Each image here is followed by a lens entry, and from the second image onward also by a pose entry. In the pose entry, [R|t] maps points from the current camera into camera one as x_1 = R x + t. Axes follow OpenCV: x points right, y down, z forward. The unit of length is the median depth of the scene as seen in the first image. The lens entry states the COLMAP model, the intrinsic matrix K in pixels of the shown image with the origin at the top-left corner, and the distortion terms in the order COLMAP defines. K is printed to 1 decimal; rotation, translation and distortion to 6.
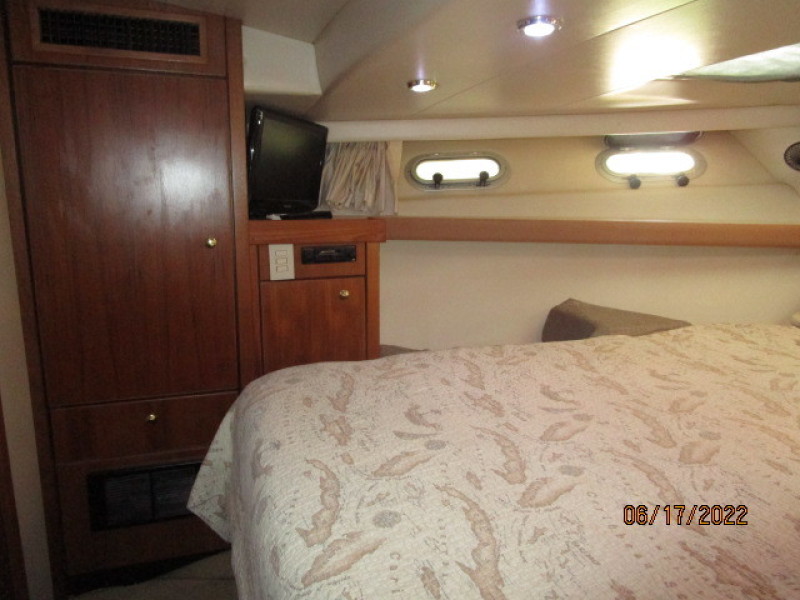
lens RADIAL K [[623.4, 0, 399.3], [0, 623.4, 333.9], [0, 0, 1]] dist [-0.007214, -0.002410]
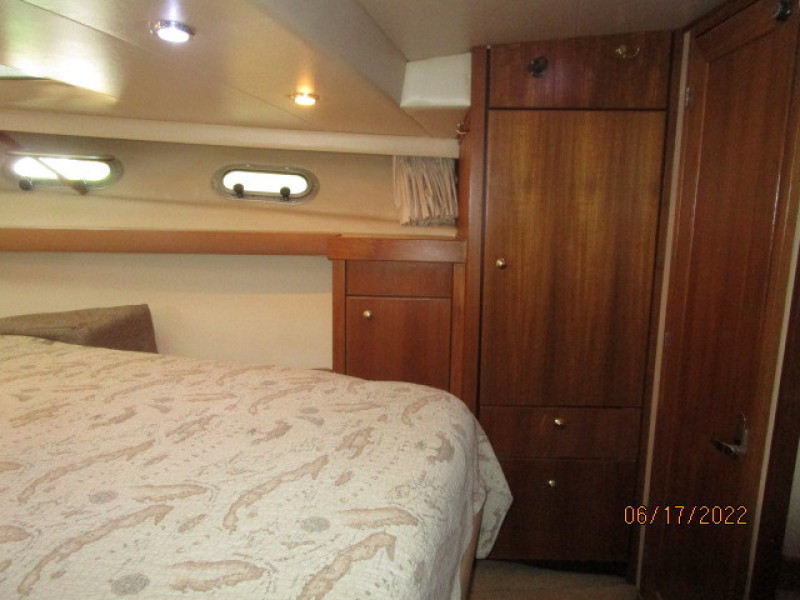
lens RADIAL K [[599.6, 0, 400.0], [0, 599.6, 300.0], [0, 0, 1]] dist [0.000528, -0.000225]
pose [[-0.852703, -0.107956, 0.511119, -0.619912], [0.088057, 0.934710, 0.344331, -0.381436], [-0.514921, 0.338620, -0.787523, 1.637429]]
